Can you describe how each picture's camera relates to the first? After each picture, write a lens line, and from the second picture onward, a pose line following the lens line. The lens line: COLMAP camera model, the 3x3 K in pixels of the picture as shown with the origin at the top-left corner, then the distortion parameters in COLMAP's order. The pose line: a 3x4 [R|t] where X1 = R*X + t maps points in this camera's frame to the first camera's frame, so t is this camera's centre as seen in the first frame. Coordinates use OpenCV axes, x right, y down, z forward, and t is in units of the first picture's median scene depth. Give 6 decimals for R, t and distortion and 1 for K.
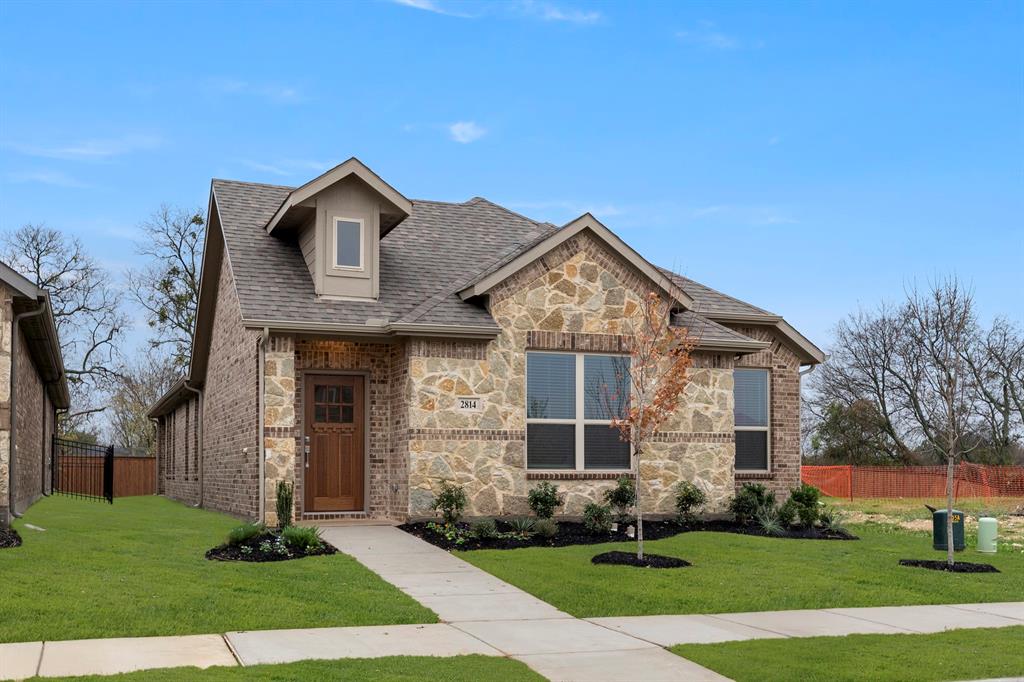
lens RADIAL K [[580.8, 0, 512.0], [0, 580.8, 370.5], [0, 0, 1]] dist [-0.000008, 0.000050]
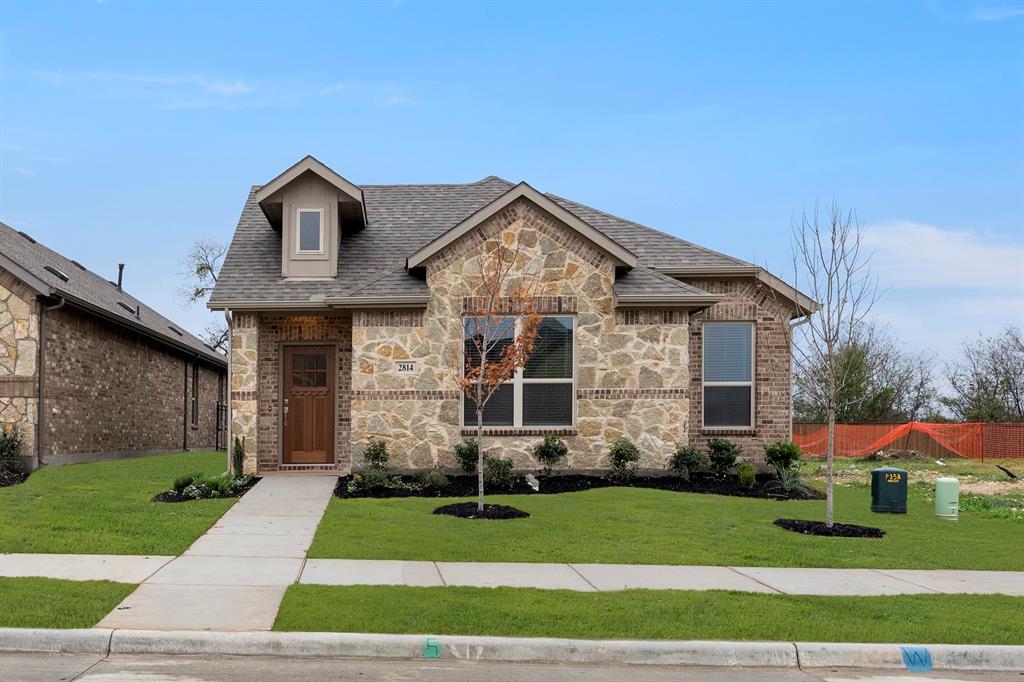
lens RADIAL K [[540.9, 0, 512.0], [0, 540.9, 341.0], [0, 0, 1]] dist [0.000277, 0.000581]
pose [[0.973646, -0.040810, -0.224384, 0.333719], [0.042339, 0.999101, 0.002004, 0.013713], [0.224101, -0.011452, 0.974499, 0.043114]]
